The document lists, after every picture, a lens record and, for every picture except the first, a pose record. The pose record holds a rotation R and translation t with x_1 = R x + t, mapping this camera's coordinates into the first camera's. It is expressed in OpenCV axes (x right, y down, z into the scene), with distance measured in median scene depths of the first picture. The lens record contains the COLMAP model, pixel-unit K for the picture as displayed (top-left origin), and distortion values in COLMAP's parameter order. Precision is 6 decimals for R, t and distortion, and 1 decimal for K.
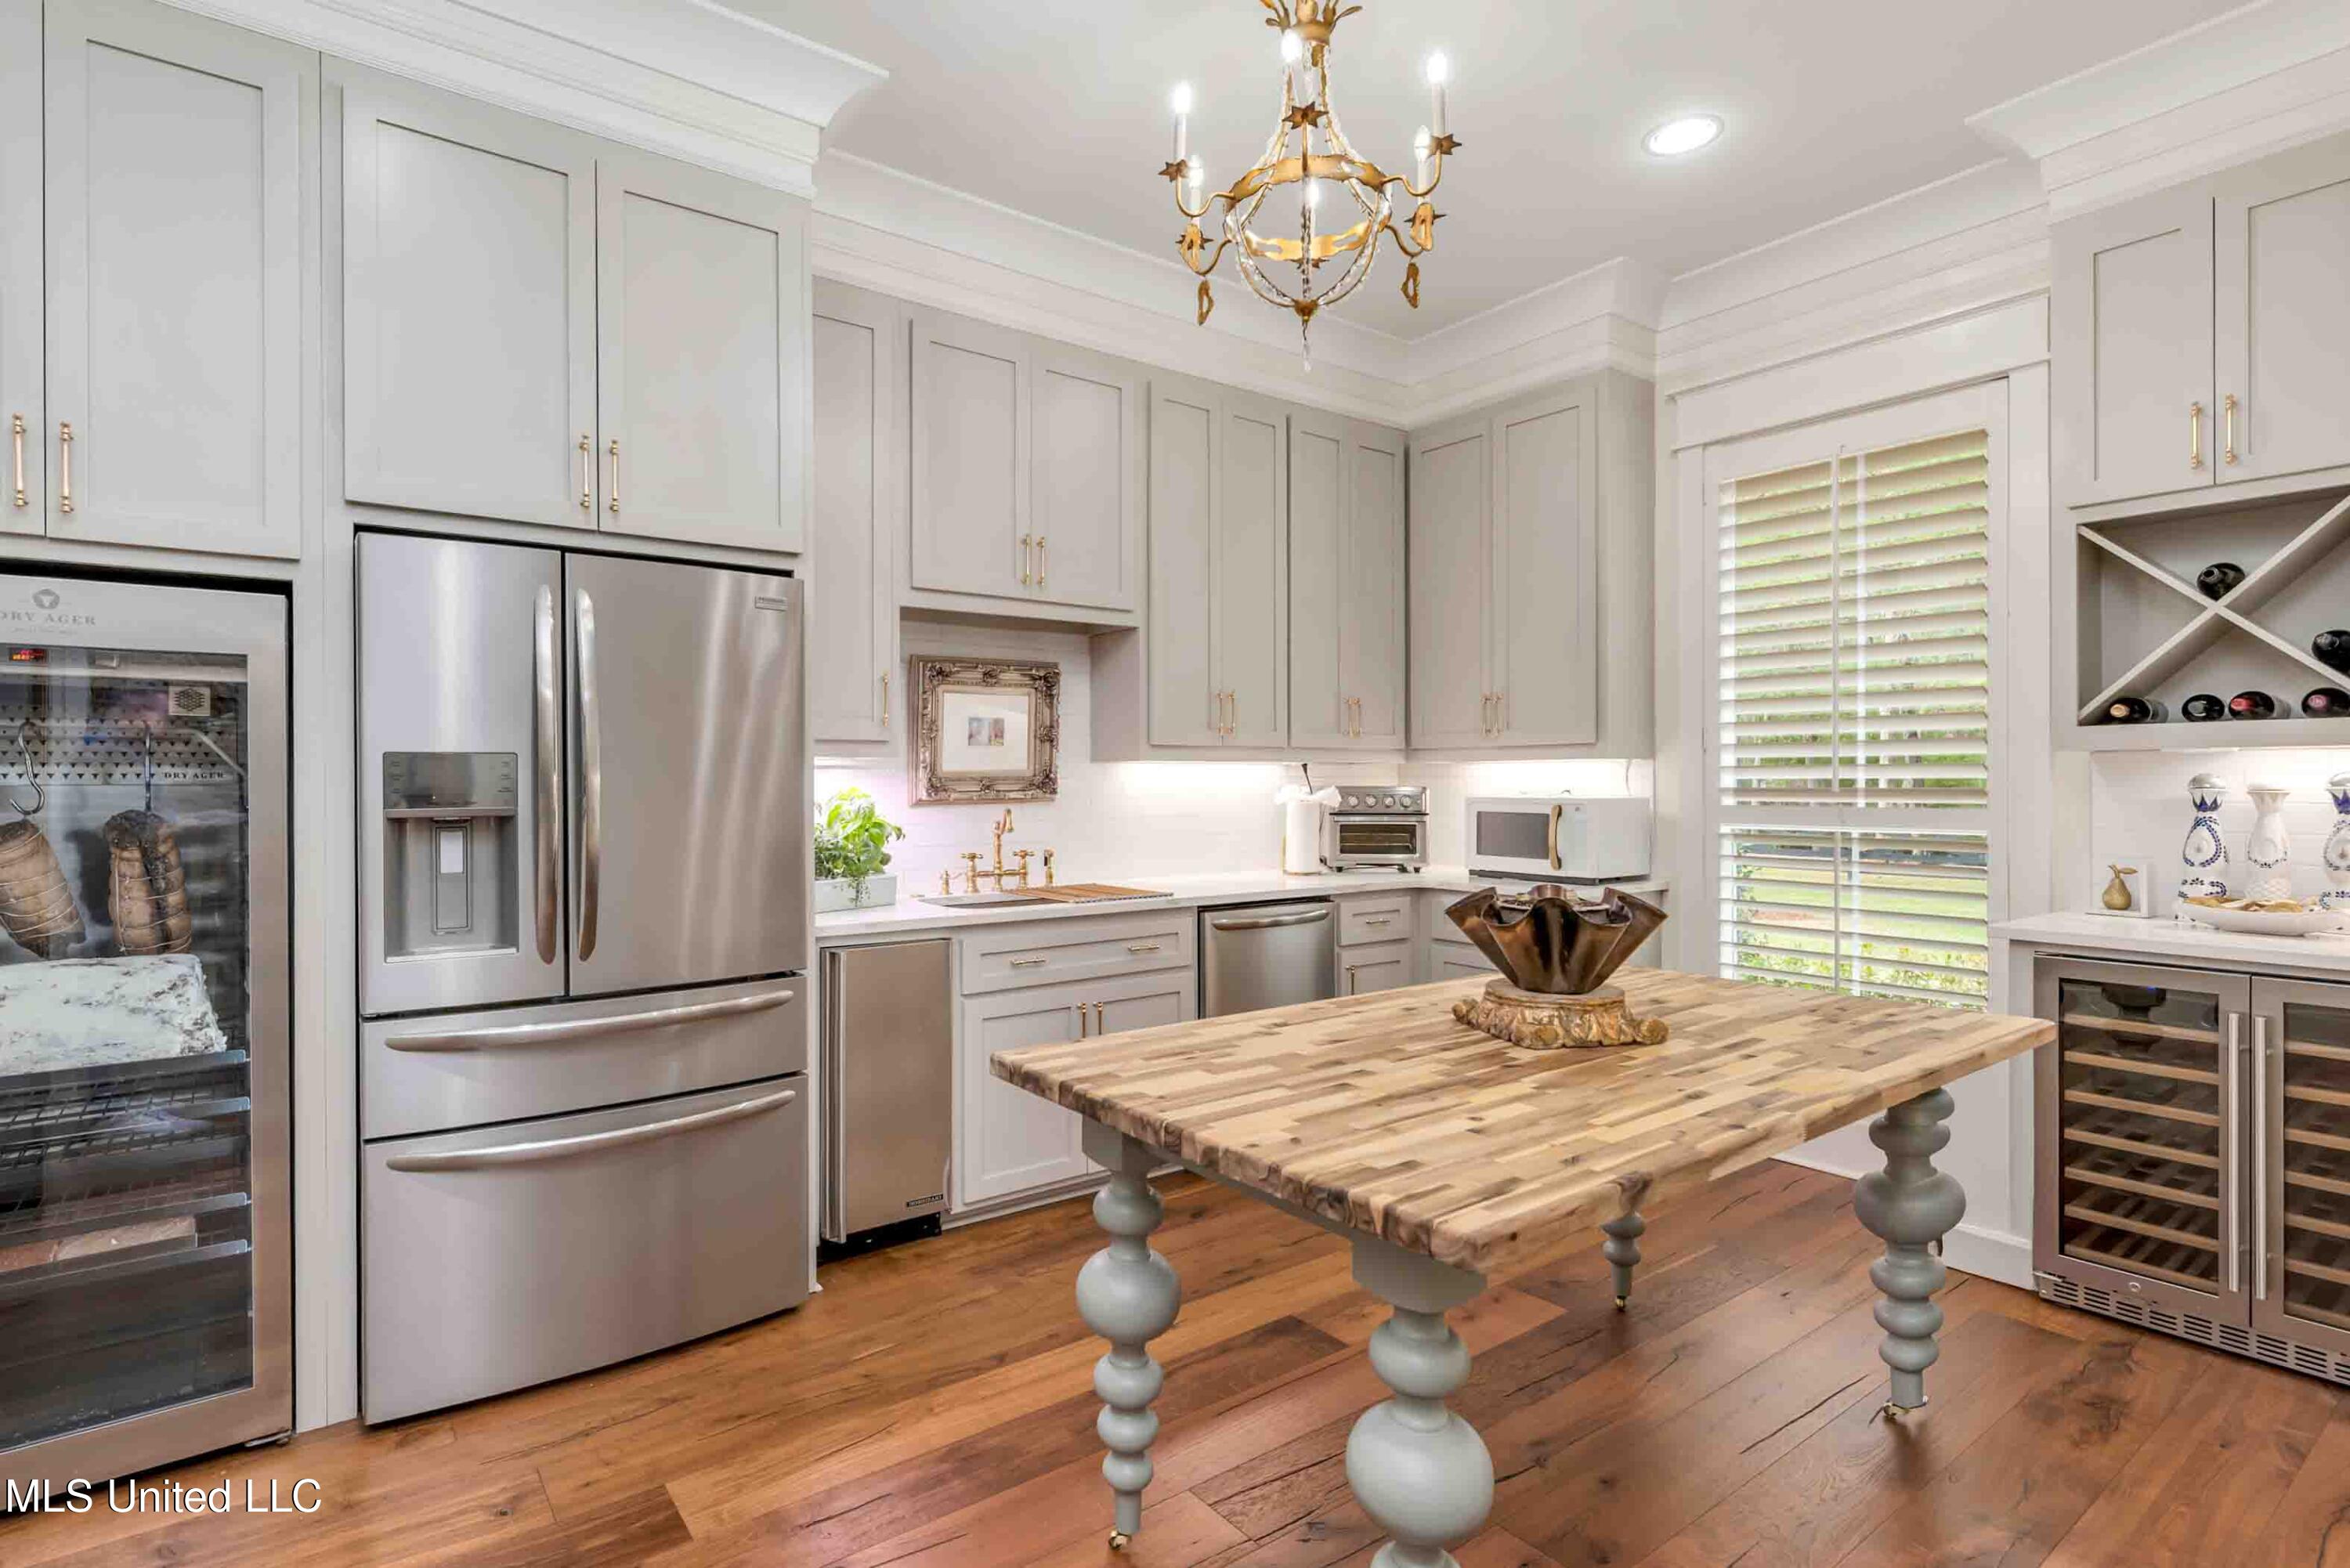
lens RADIAL K [[1167.5, 0, 1175.0], [0, 1167.5, 784.0], [0, 0, 1]] dist [0.000927, 0.000207]
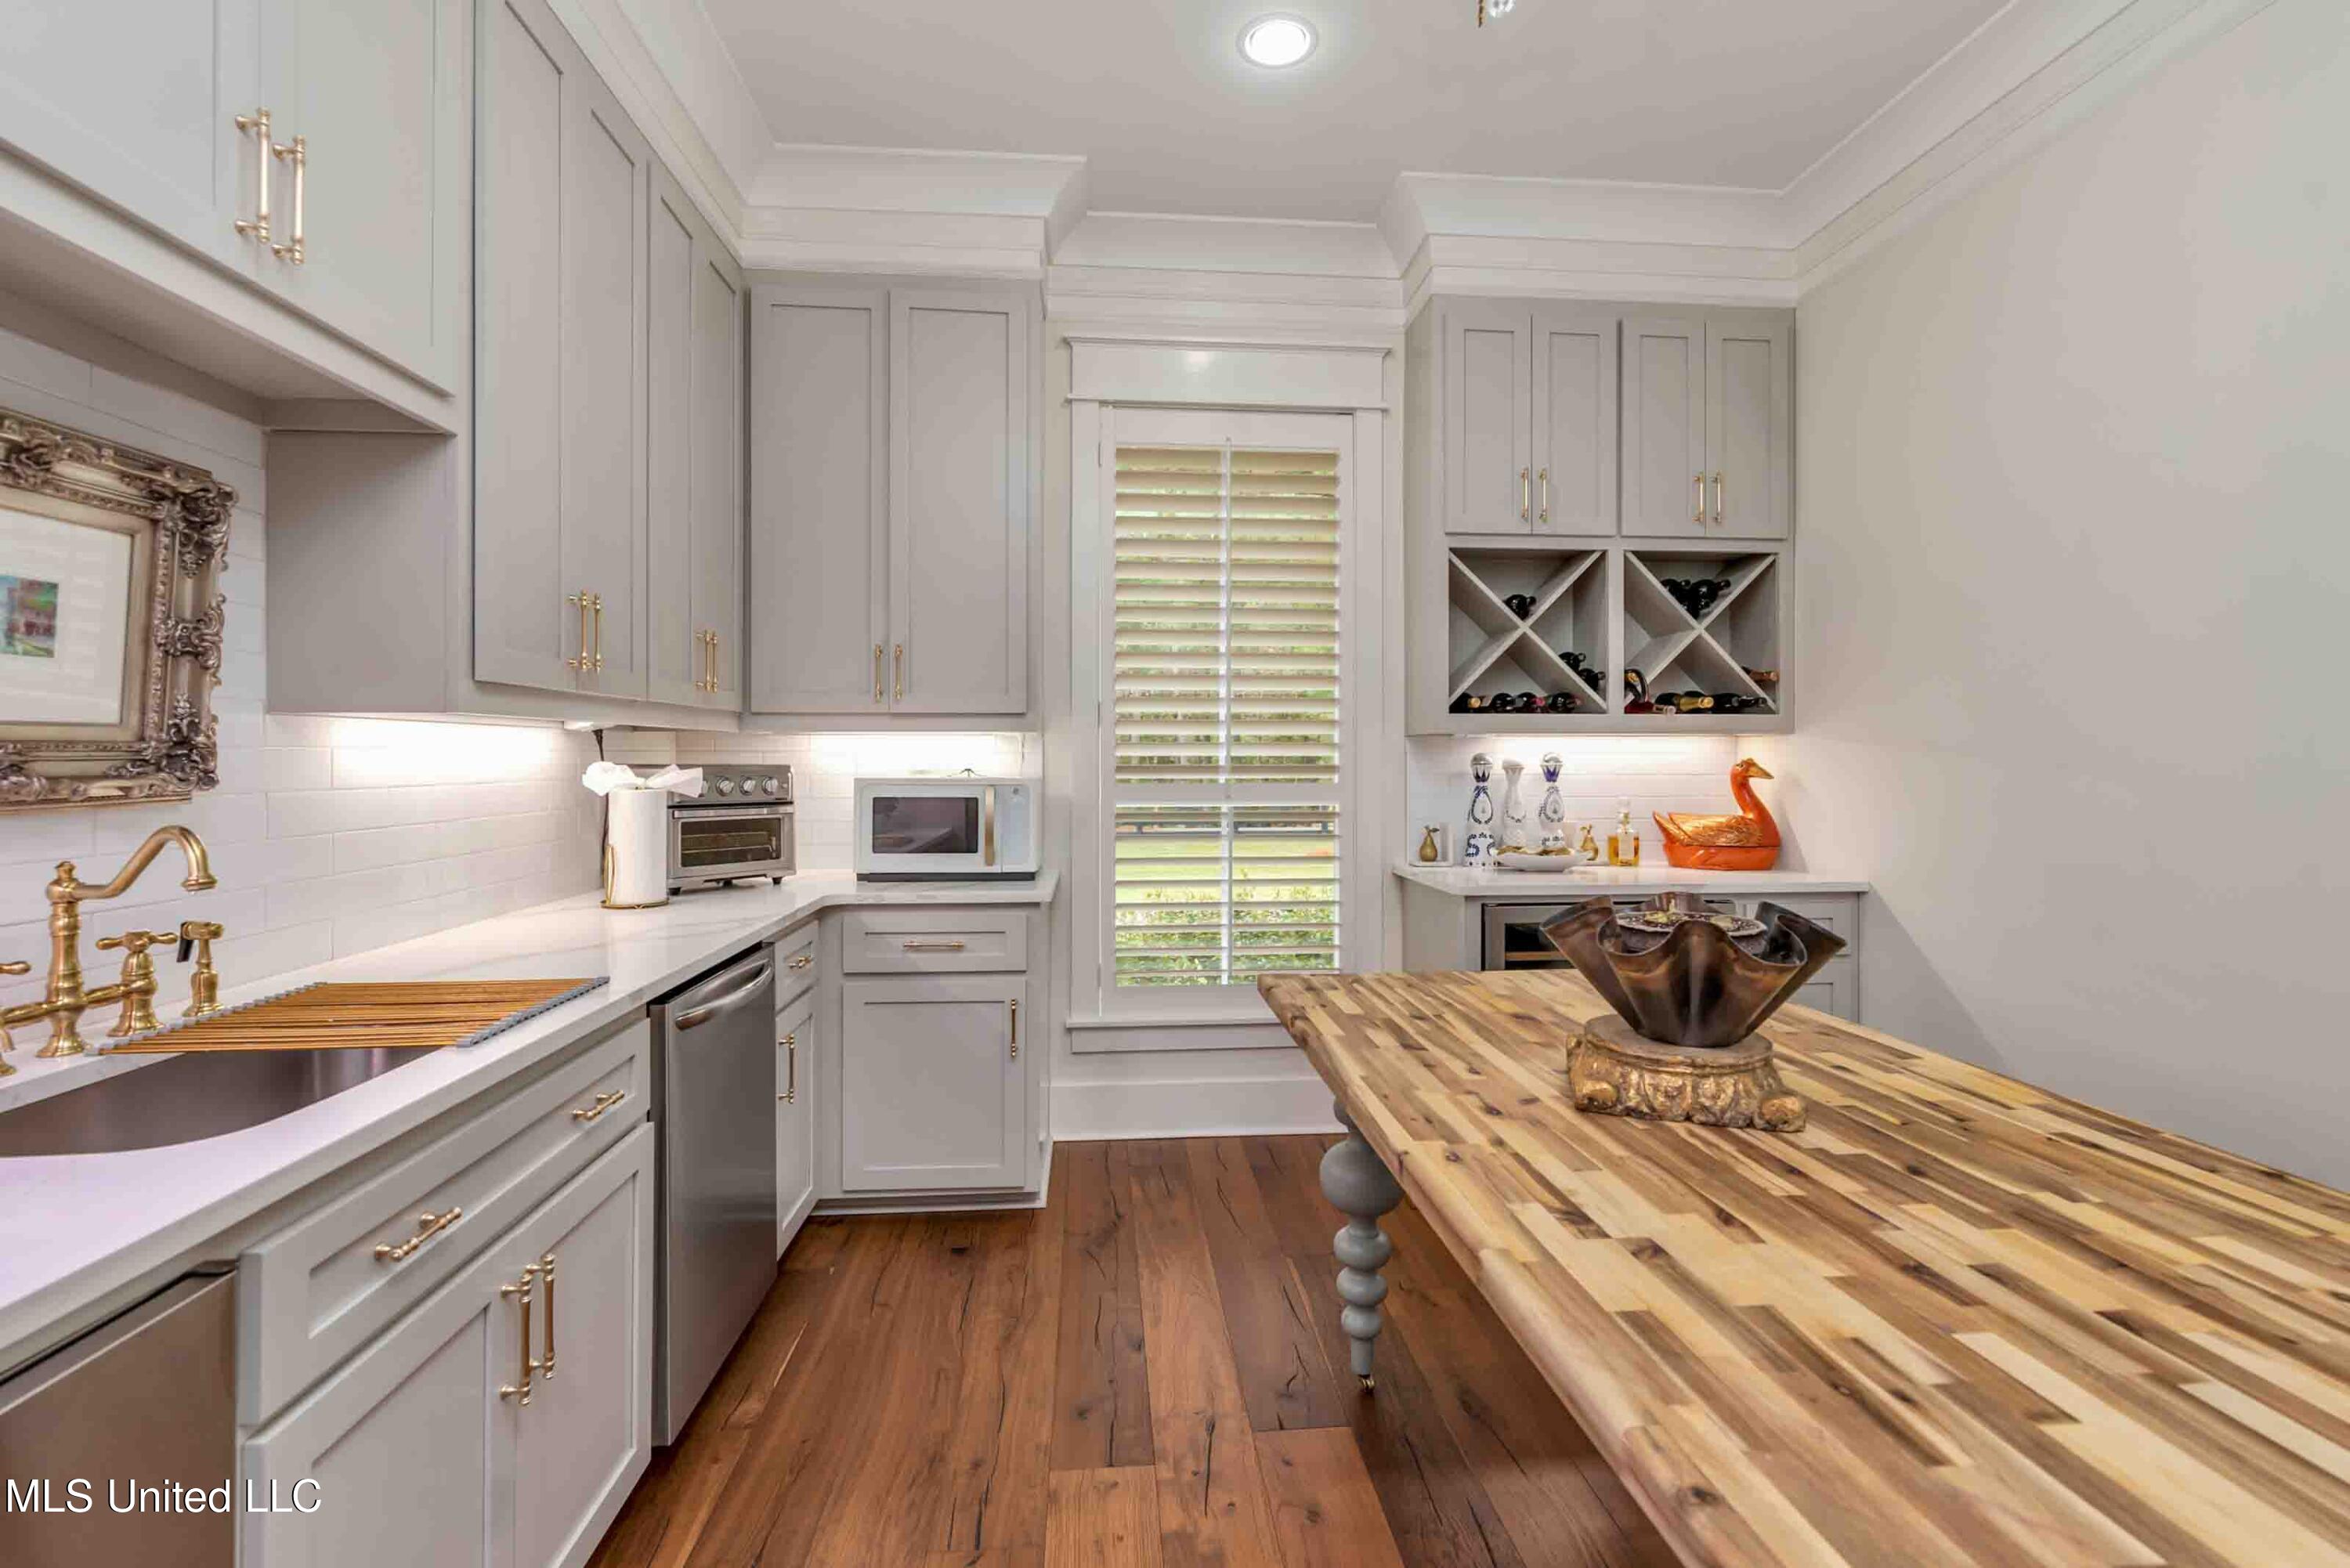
lens RADIAL K [[1037.0, 0, 1174.0], [0, 1037.0, 760.1], [0, 0, 1]] dist [-0.001348, 0.000013]
pose [[0.542911, 0.001103, 0.839789, -0.231956], [0.000571, 0.999998, -0.001682, 0.000683], [-0.839790, 0.001392, 0.542910, 0.524318]]
